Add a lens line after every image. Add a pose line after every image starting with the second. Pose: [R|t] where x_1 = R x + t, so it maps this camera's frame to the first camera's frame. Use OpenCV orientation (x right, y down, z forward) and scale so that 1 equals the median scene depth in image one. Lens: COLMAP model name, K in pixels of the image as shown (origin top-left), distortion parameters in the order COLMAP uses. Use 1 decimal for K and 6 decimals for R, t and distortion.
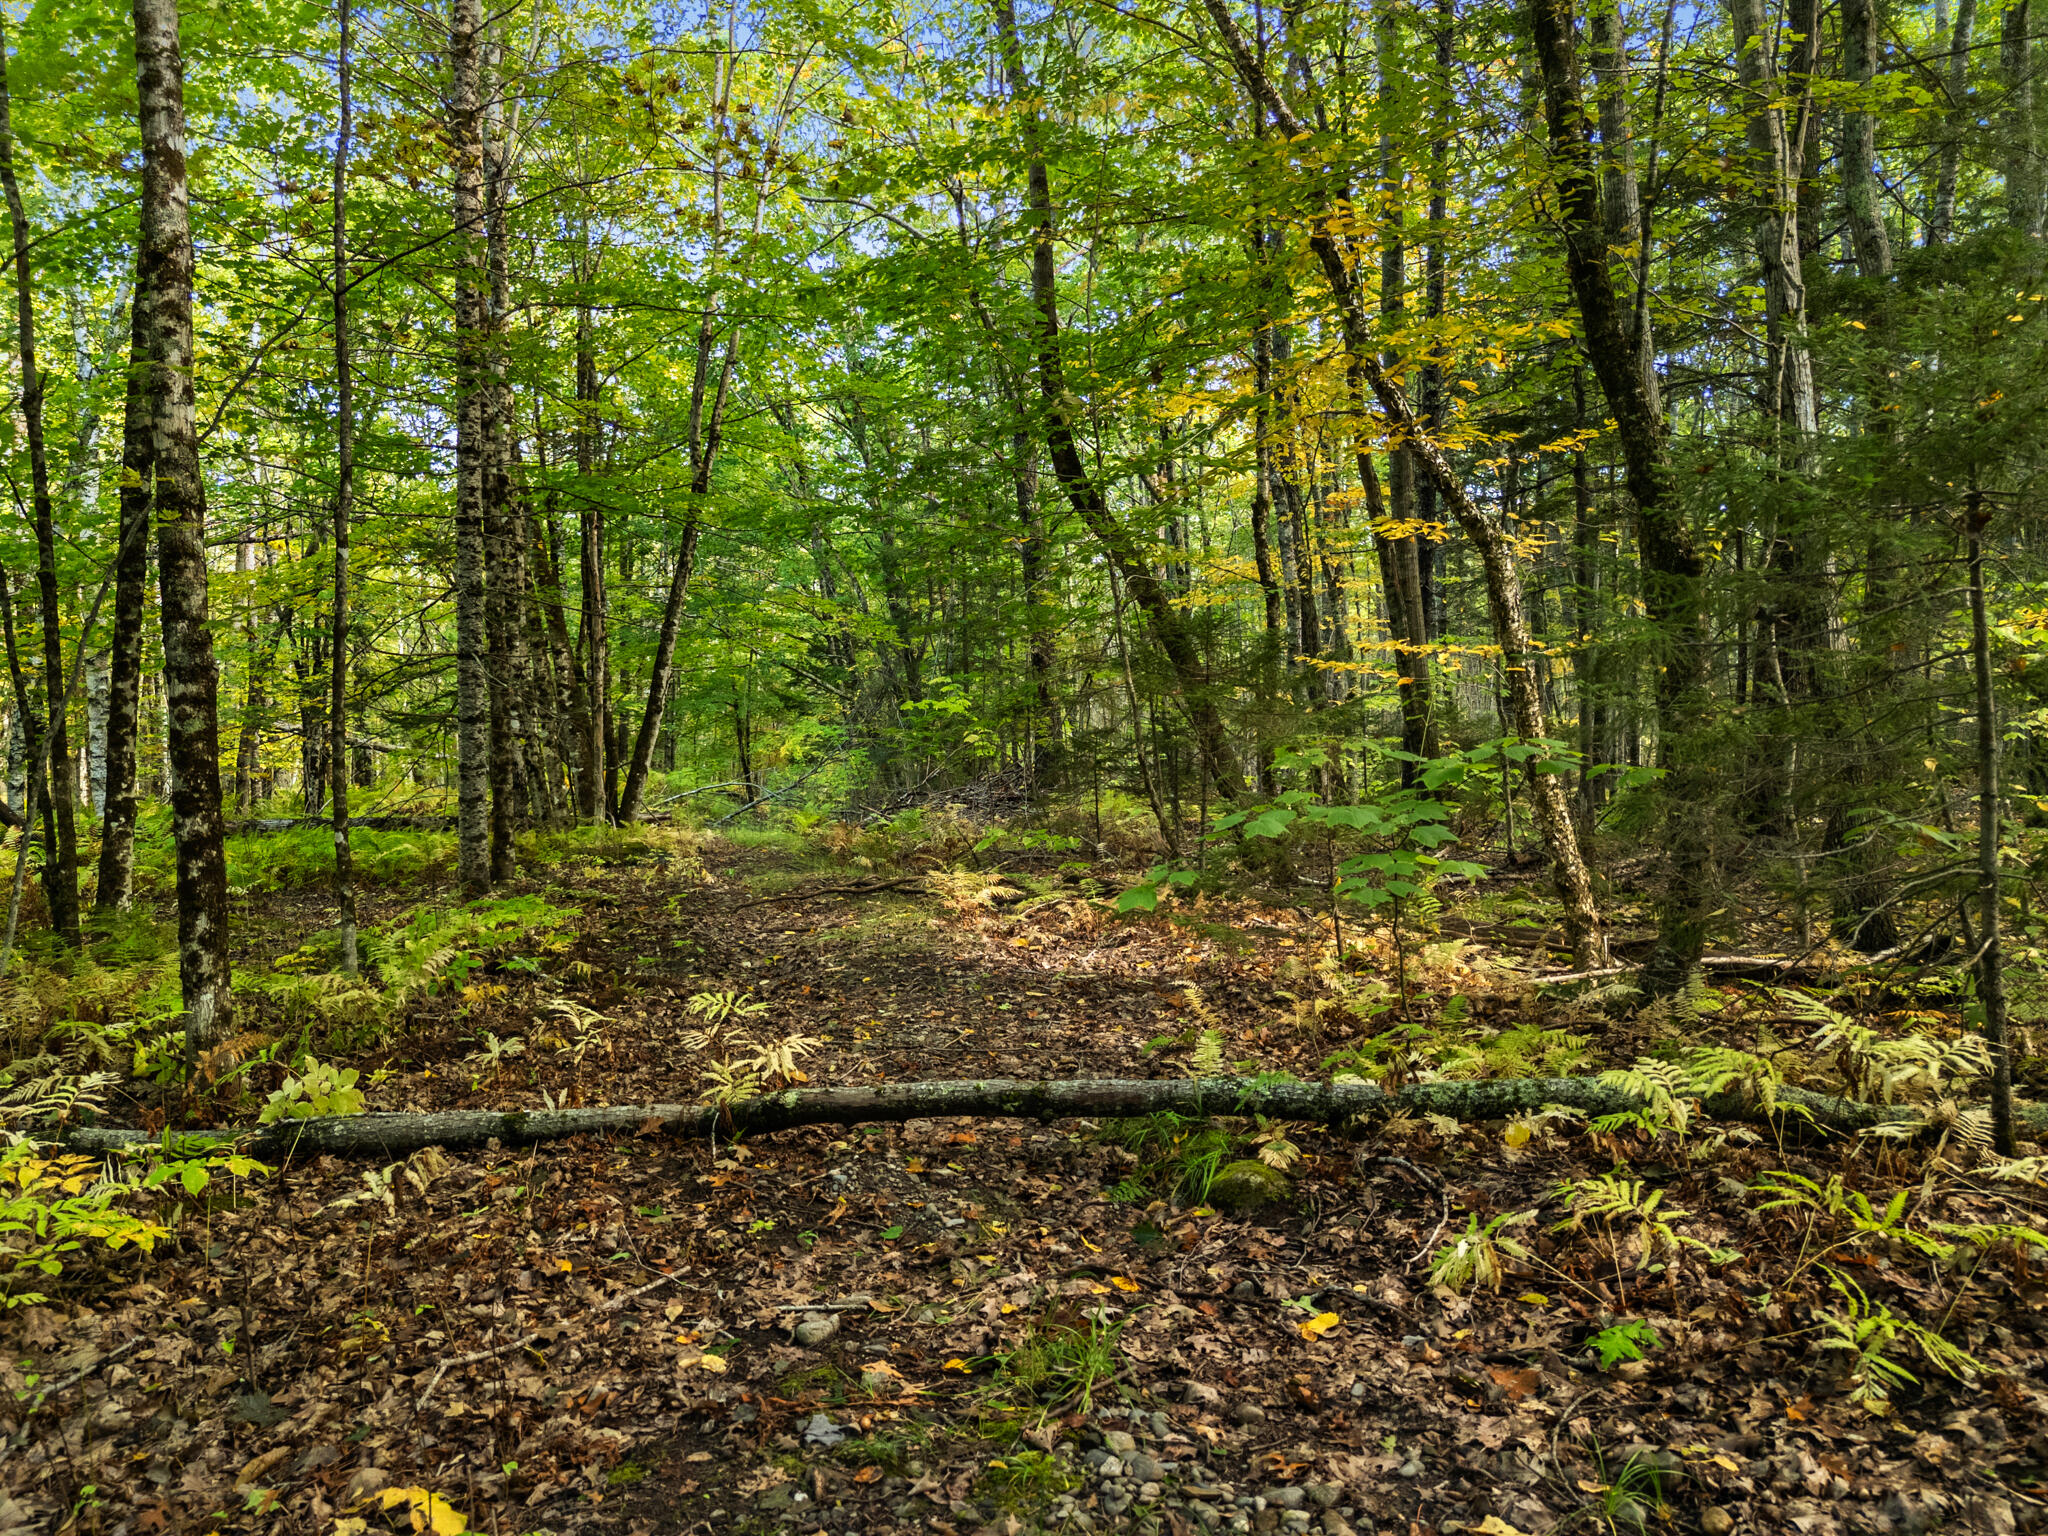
lens RADIAL K [[1433.0, 0, 1022.5], [0, 1433.0, 766.7], [0, 0, 1]] dist [-0.003477, -0.000877]
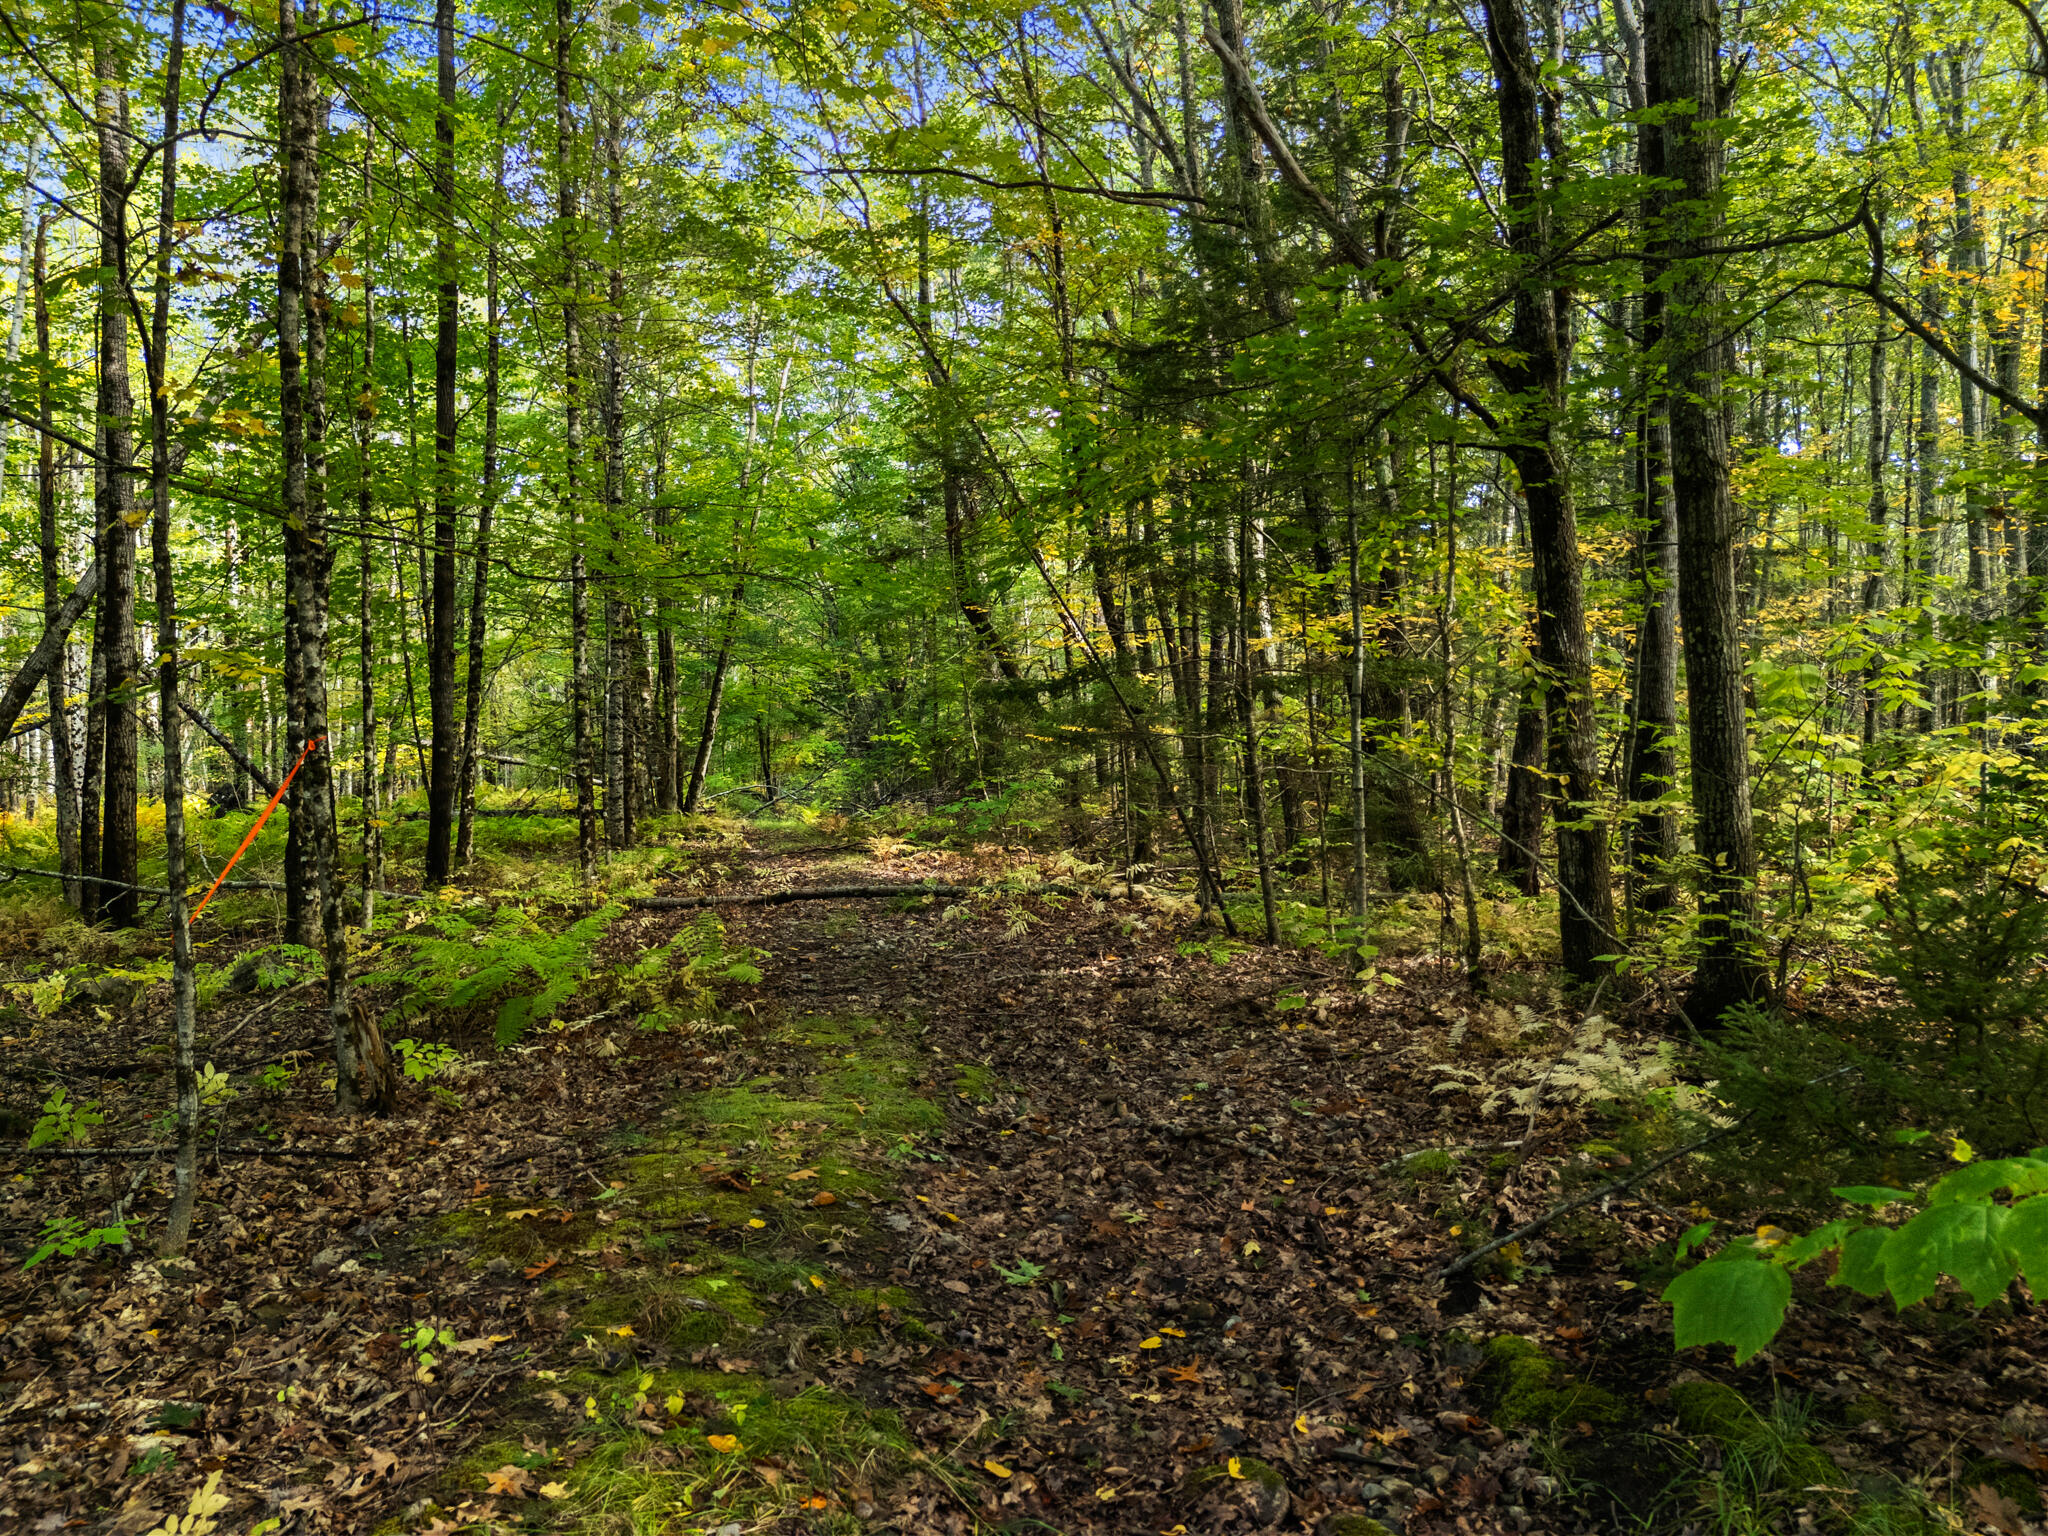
lens RADIAL K [[1433.0, 0, 1025.5], [0, 1433.0, 771.6], [0, 0, 1]] dist [-0.003477, -0.000877]
pose [[0.999944, 0.003515, -0.010025, 0.085963], [-0.003478, 0.999987, 0.003704, -0.011590], [0.010038, -0.003669, 0.999943, -0.475769]]
